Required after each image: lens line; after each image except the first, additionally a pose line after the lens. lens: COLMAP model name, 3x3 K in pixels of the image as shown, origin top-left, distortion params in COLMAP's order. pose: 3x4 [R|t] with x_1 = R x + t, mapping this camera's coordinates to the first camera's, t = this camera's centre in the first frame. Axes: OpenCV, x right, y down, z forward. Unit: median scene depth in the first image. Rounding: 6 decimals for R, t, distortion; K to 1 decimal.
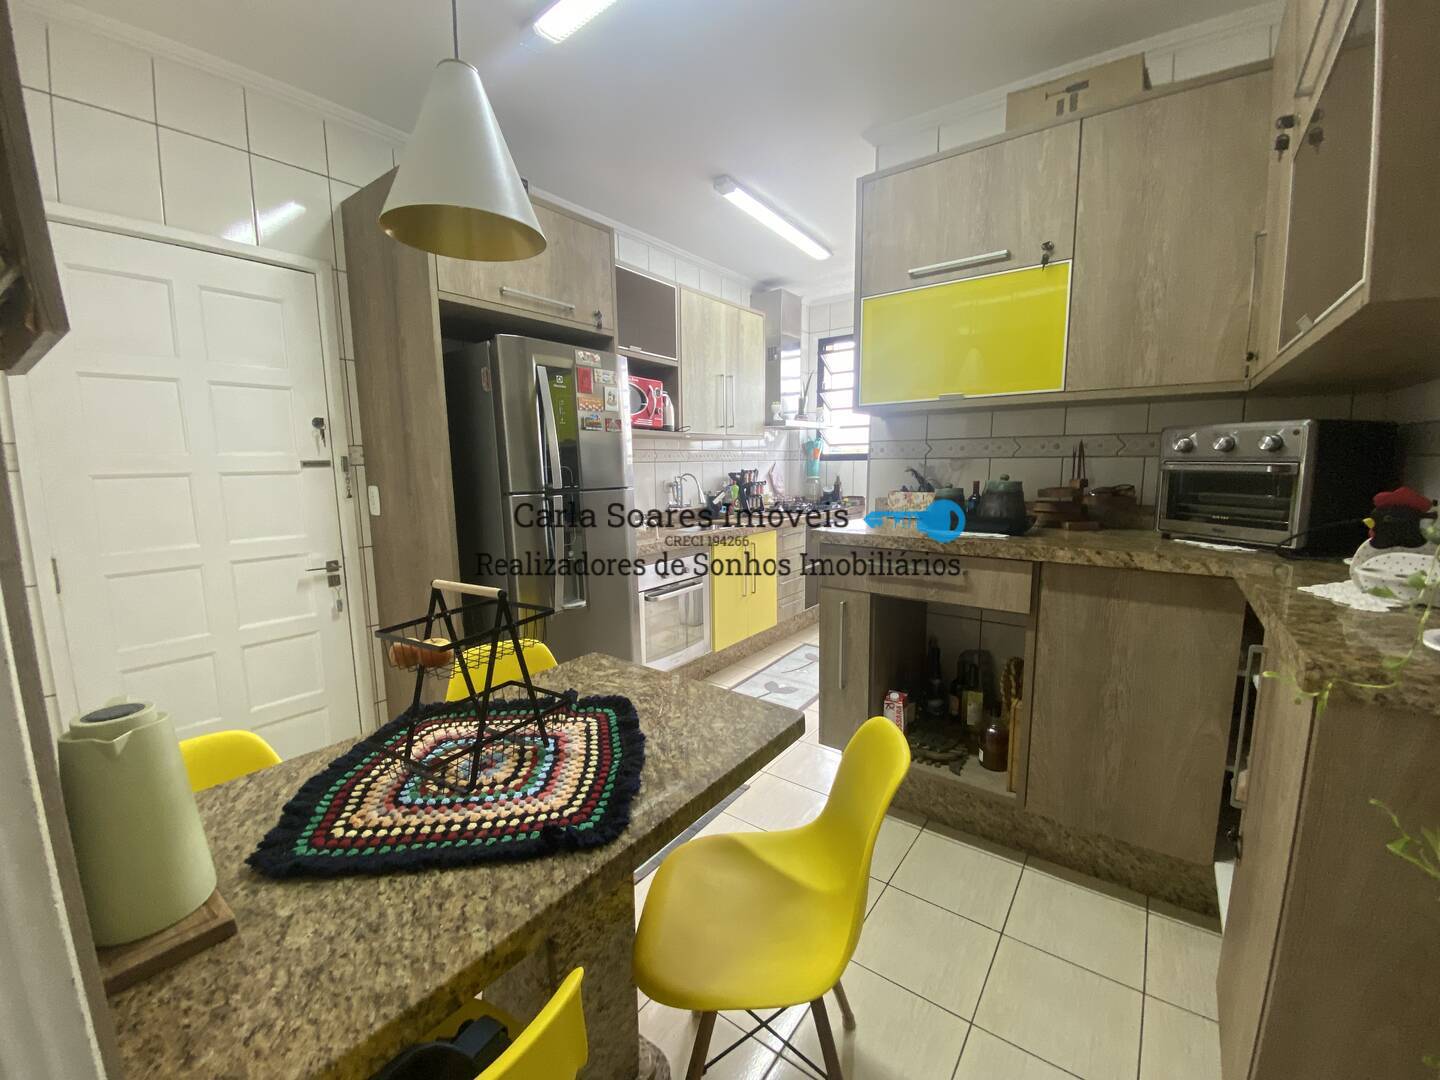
lens RADIAL K [[582.0, 0, 720.0], [0, 582.0, 540.0], [0, 0, 1]] dist [0.018390, -0.019530]
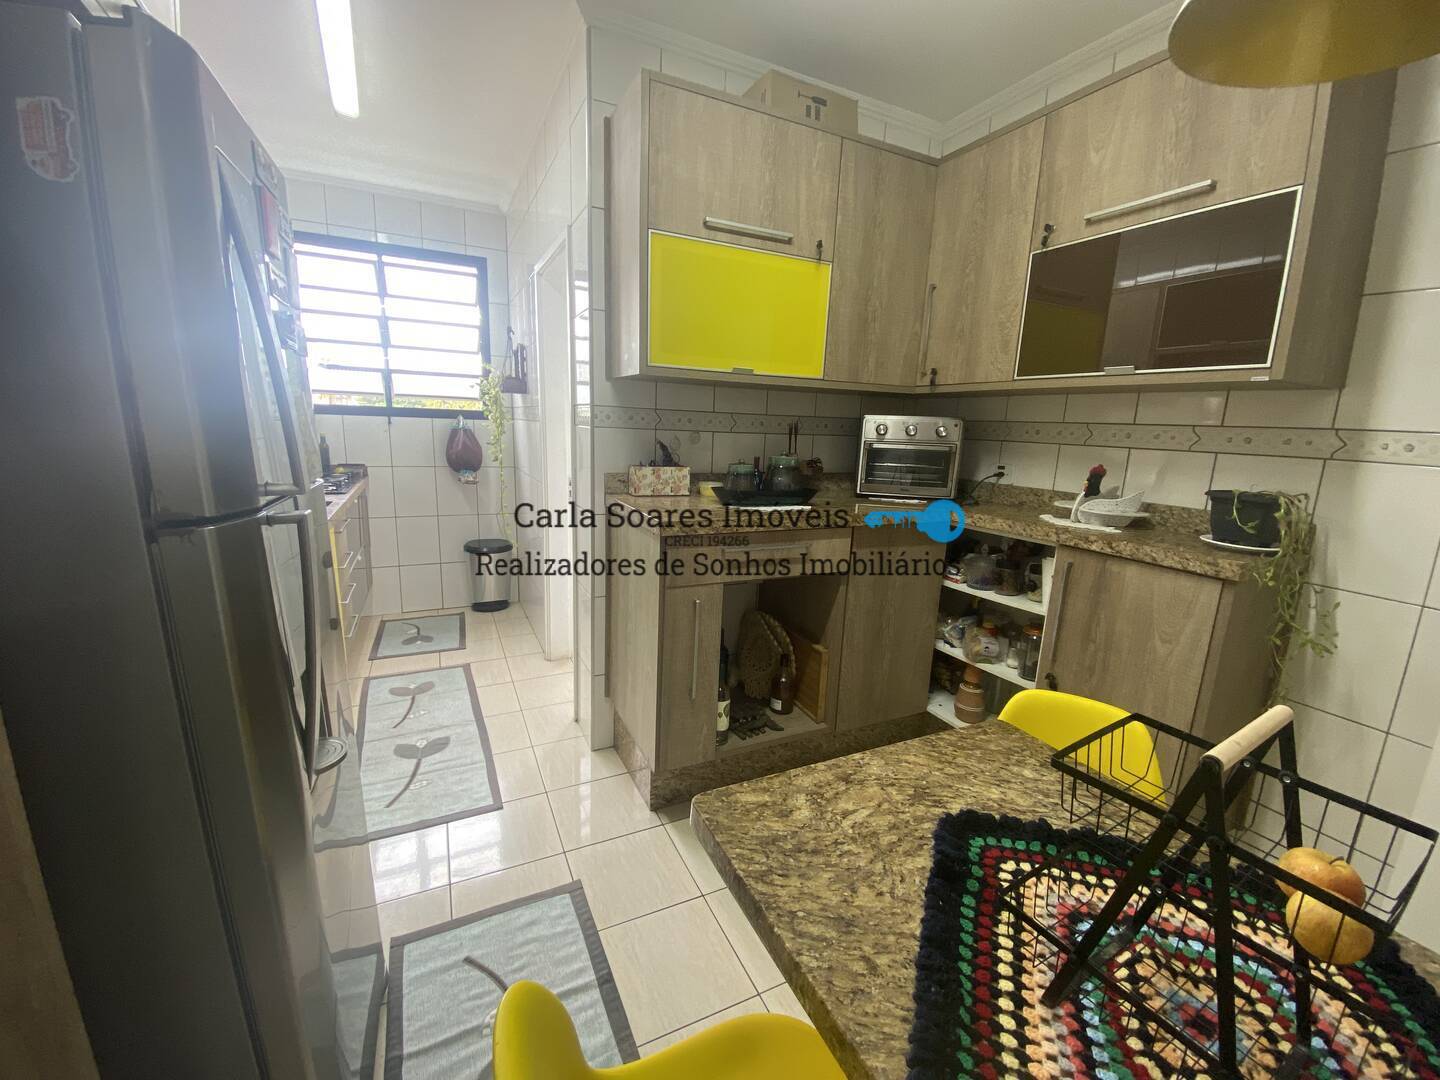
lens RADIAL K [[582.0, 0, 720.0], [0, 582.0, 540.0], [0, 0, 1]] dist [0.018390, -0.019530]
pose [[0.463337, -0.141874, 0.874752, -0.564249], [0.076884, 0.989815, 0.119812, -0.091300], [-0.882841, 0.011741, 0.469526, 0.636593]]
